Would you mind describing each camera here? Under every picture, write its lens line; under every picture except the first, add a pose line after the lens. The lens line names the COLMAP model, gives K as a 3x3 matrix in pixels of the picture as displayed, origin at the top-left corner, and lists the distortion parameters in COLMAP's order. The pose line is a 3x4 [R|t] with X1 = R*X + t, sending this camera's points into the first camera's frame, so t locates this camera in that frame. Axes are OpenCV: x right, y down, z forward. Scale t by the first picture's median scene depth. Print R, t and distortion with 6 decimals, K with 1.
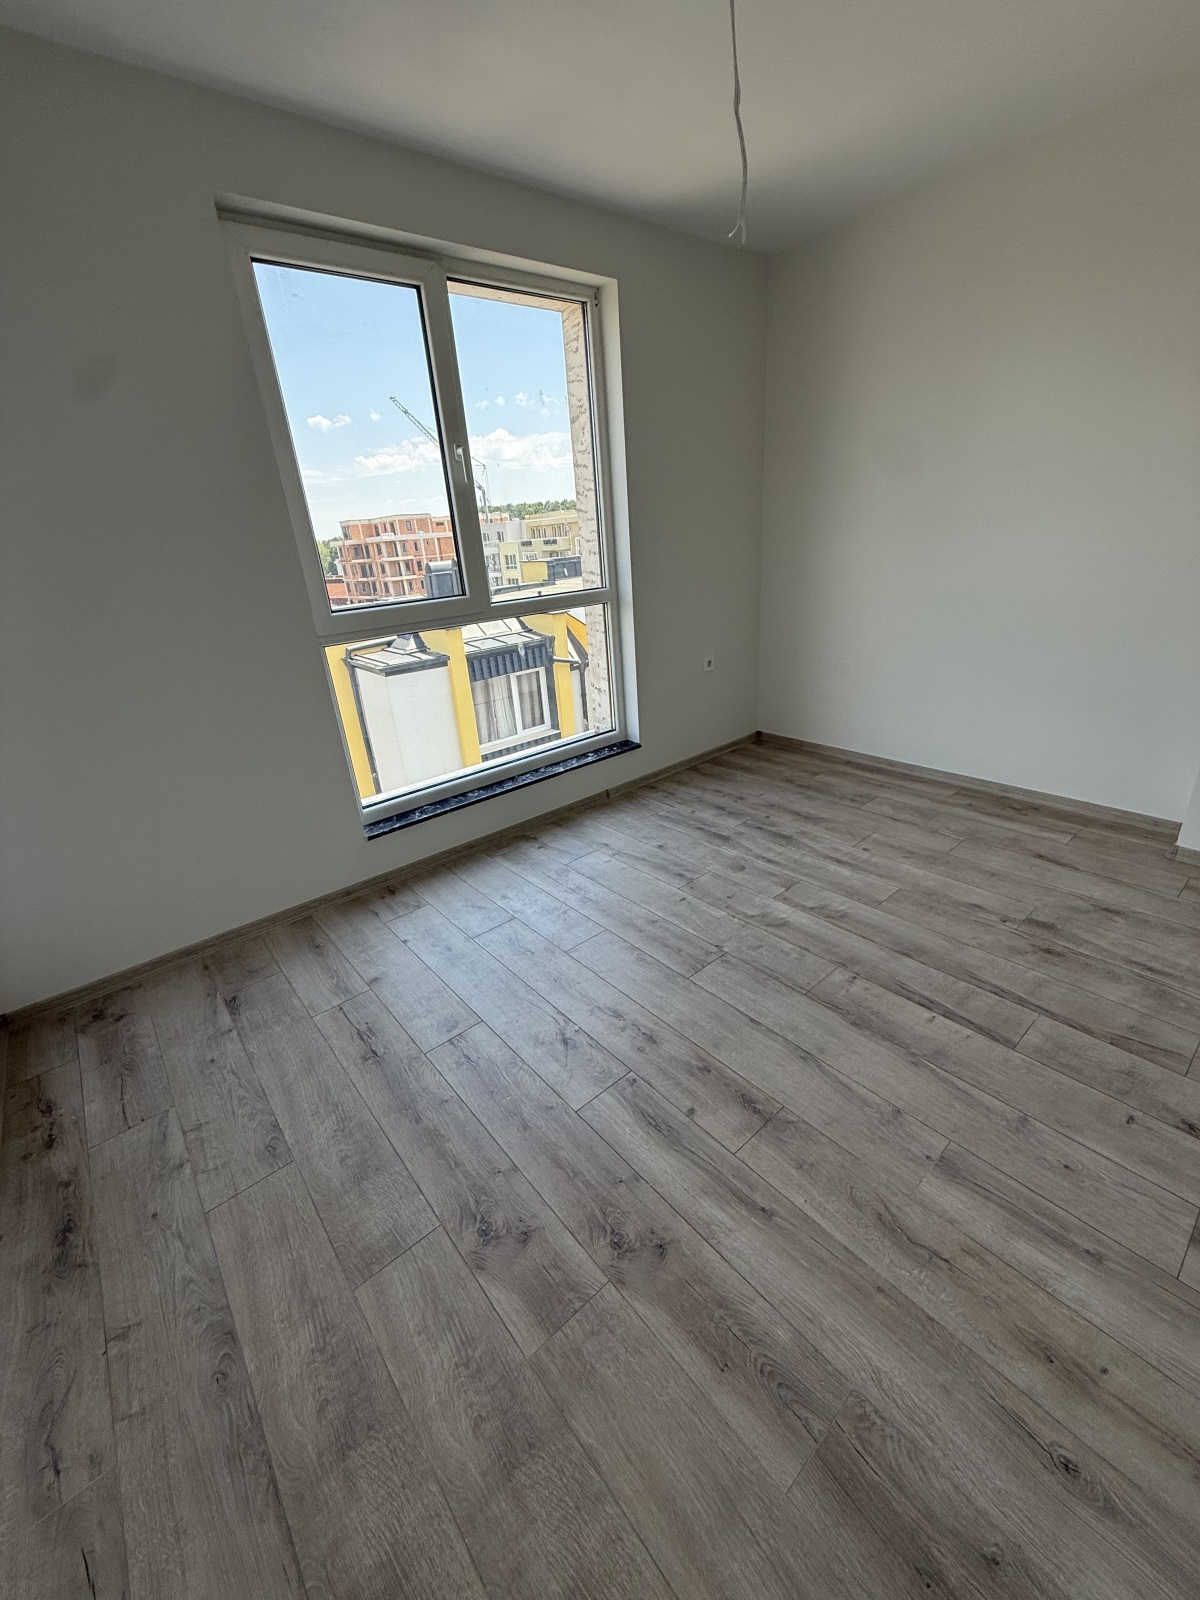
lens RADIAL K [[637.0, 0, 600.0], [0, 637.0, 800.0], [0, 0, 1]] dist [-0.001754, 0.000429]
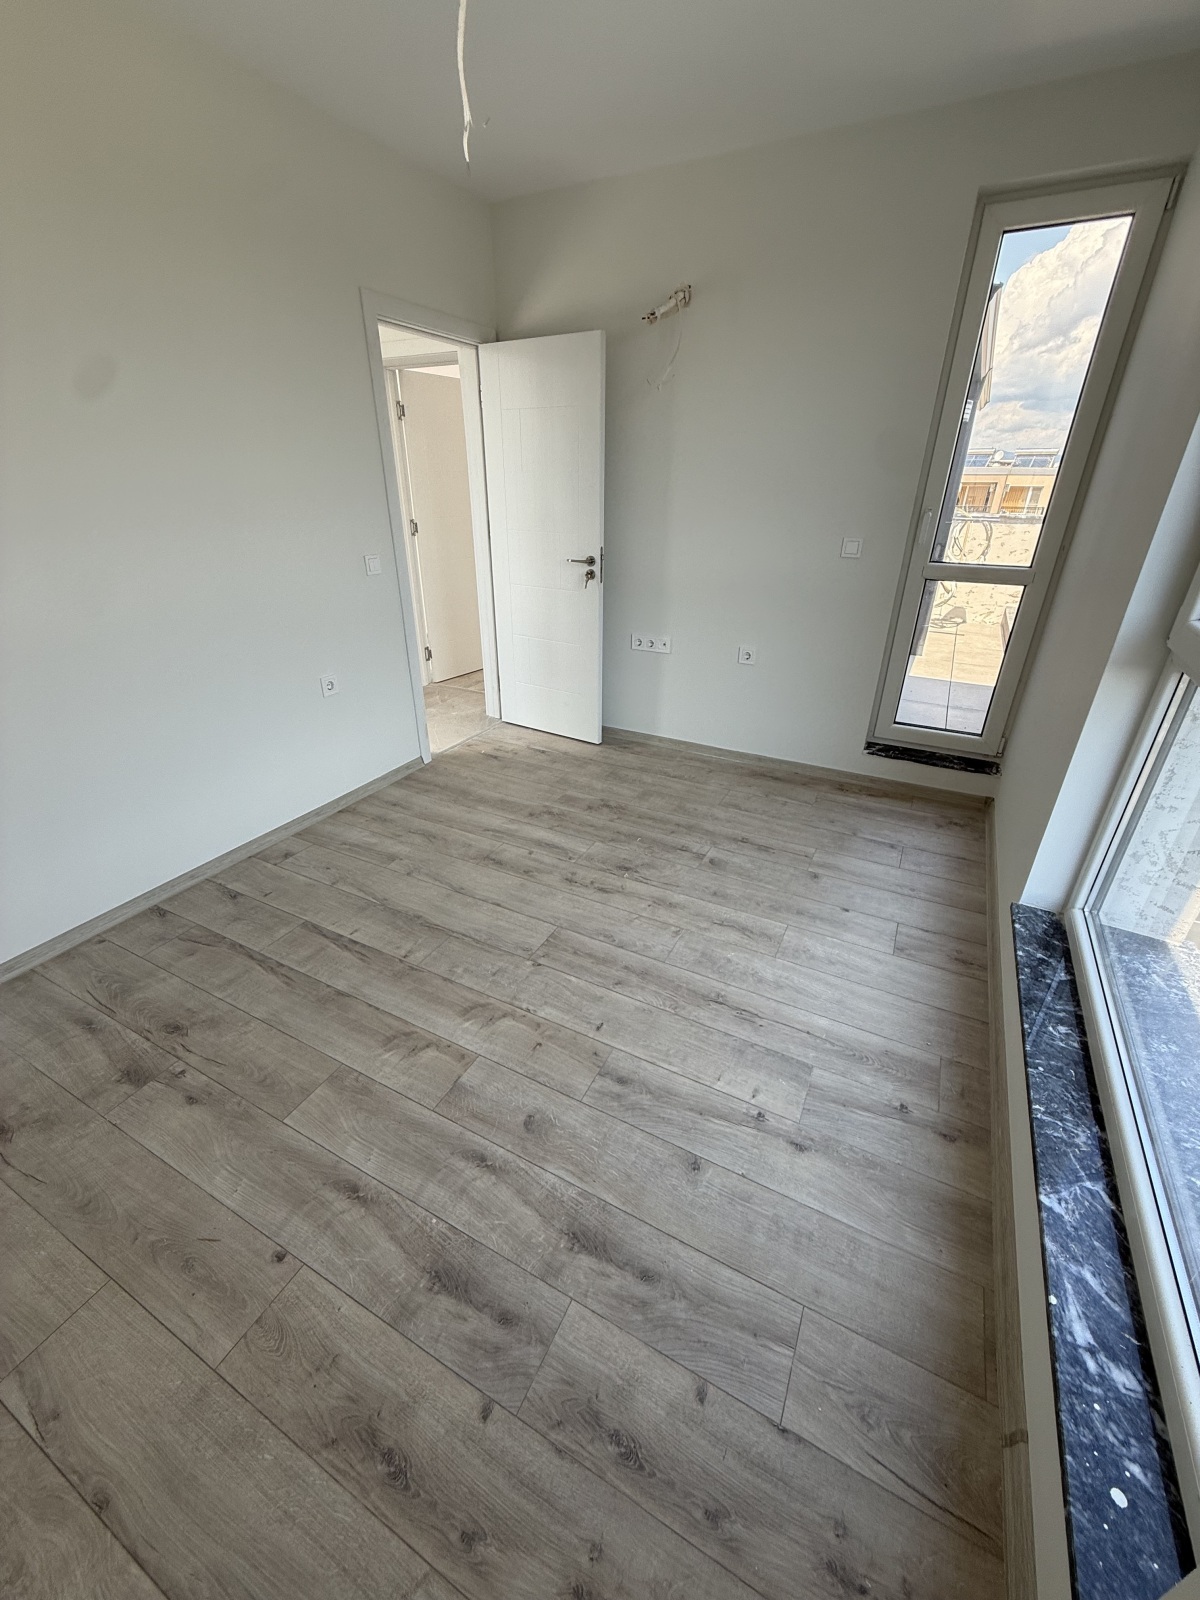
lens RADIAL K [[636.9, 0, 600.0], [0, 636.9, 800.0], [0, 0, 1]] dist [0.000899, -0.000416]
pose [[-0.921211, 0.232543, -0.311921, 0.354886], [-0.092198, 0.648404, 0.755692, -0.679663], [0.377982, 0.724911, -0.575877, 1.471639]]
